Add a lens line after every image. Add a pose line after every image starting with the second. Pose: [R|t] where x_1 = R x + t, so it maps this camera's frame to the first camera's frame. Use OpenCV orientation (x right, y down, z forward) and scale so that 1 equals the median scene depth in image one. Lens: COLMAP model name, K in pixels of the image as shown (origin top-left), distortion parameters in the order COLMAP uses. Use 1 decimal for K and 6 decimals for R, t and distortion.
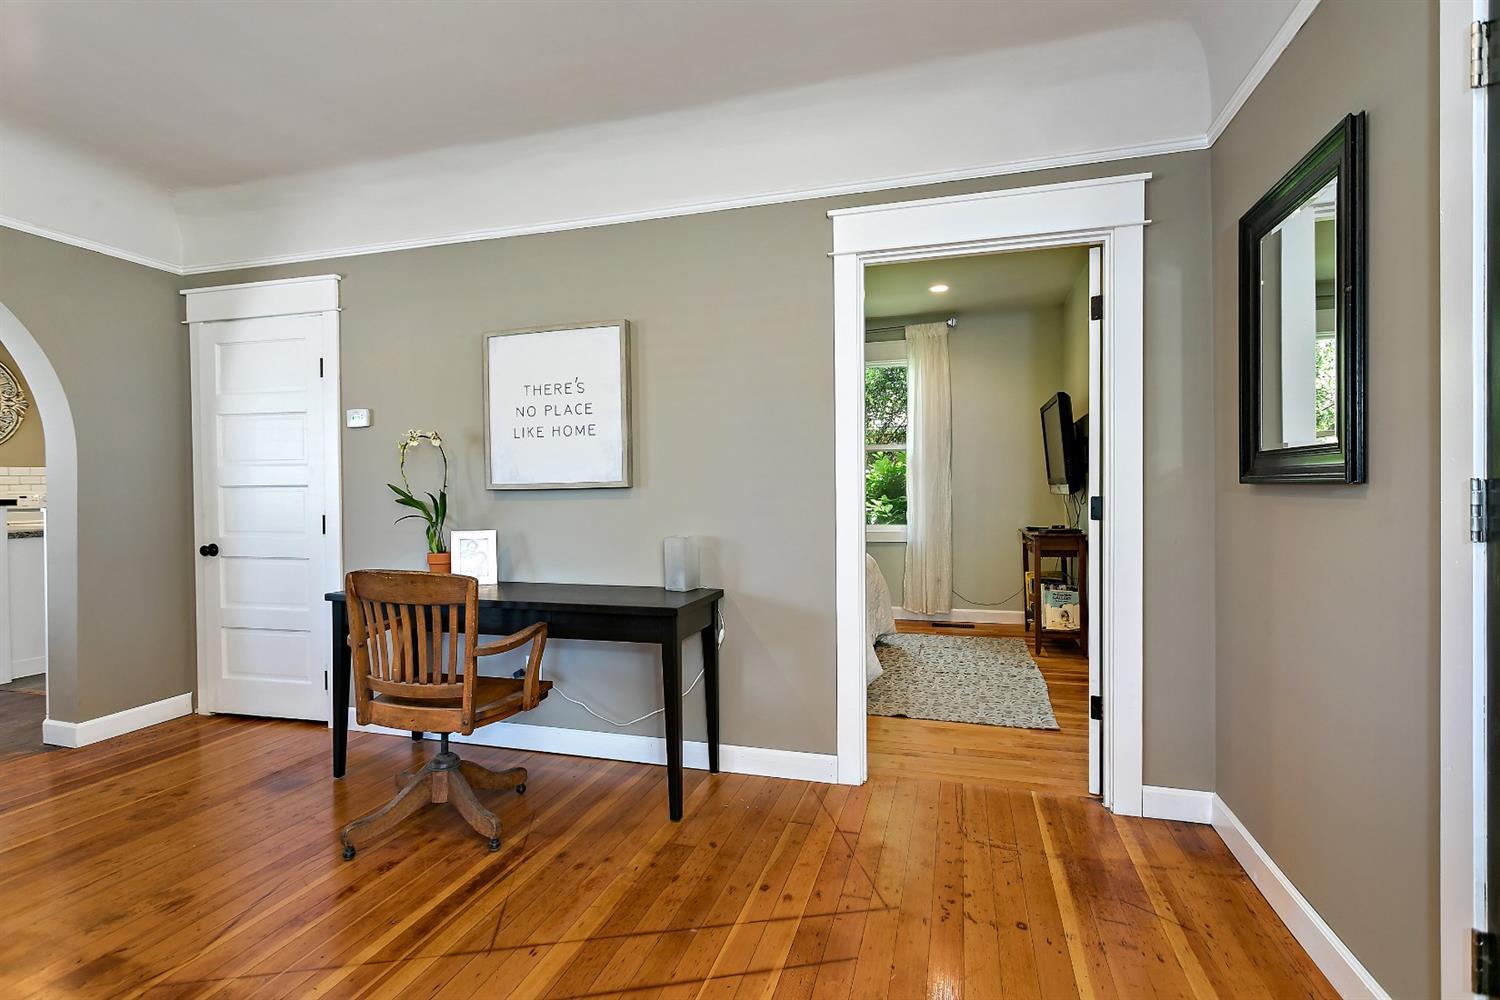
lens RADIAL K [[716.2, 0, 744.1], [0, 716.2, 504.0], [0, 0, 1]] dist [0.001854, 0.000962]
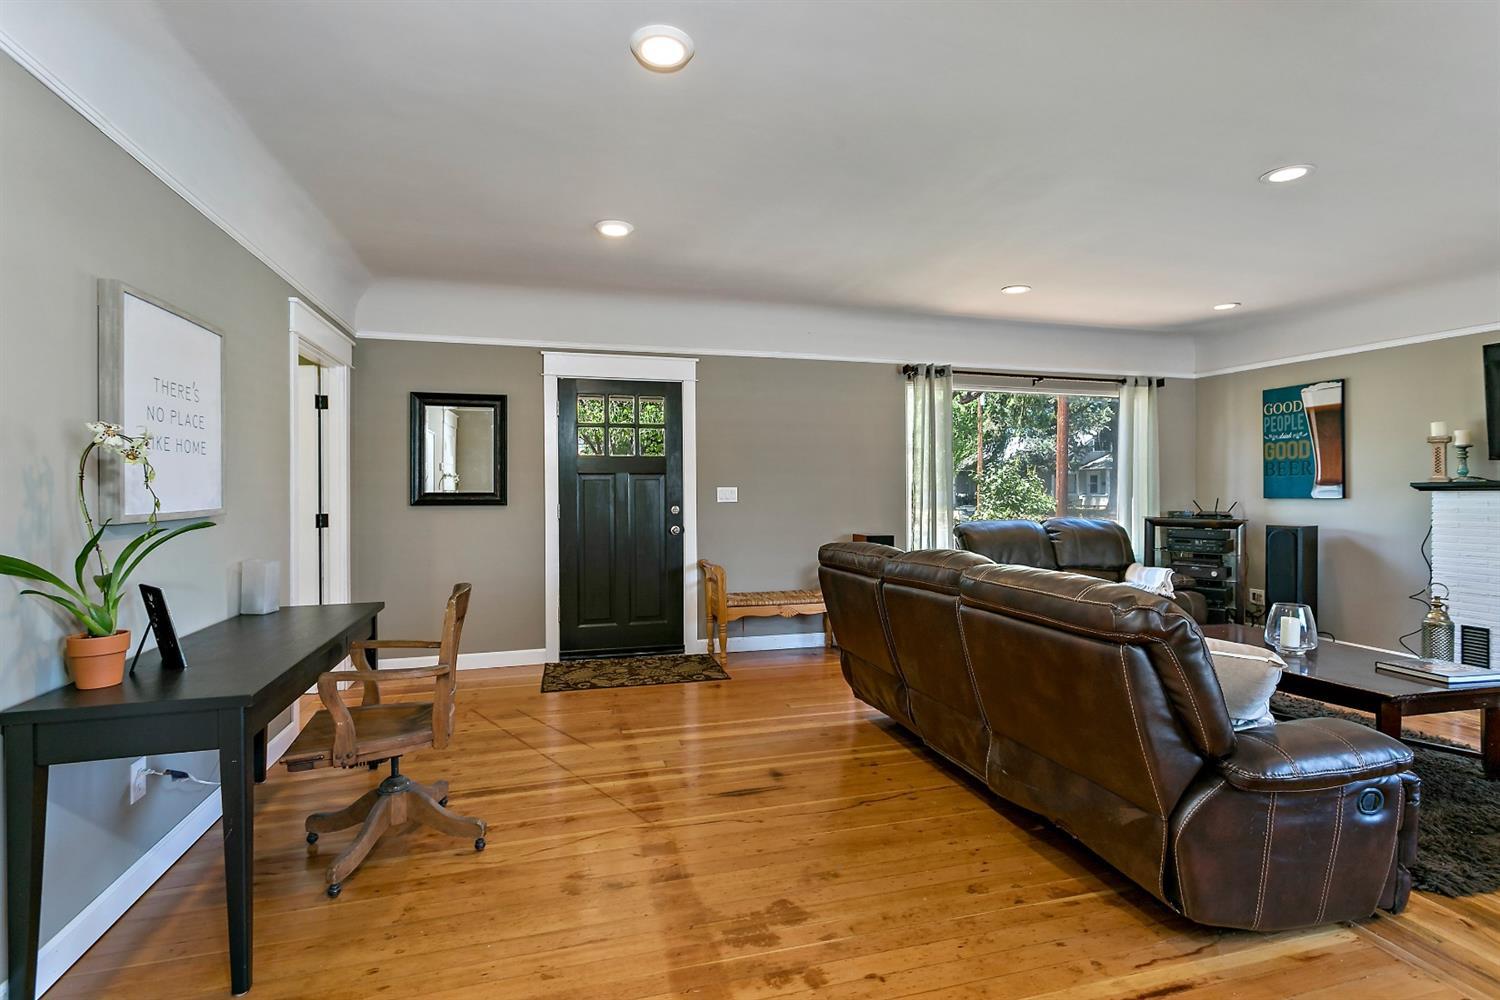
lens RADIAL K [[694.1, 0, 736.6], [0, 694.1, 479.7], [0, 0, 1]] dist [0.016564, -0.001275]
pose [[-0.524393, 0.024706, 0.851118, -1.285631], [0.025142, 0.999592, -0.013525, -0.039640], [-0.851105, 0.014307, -0.524800, 0.928582]]
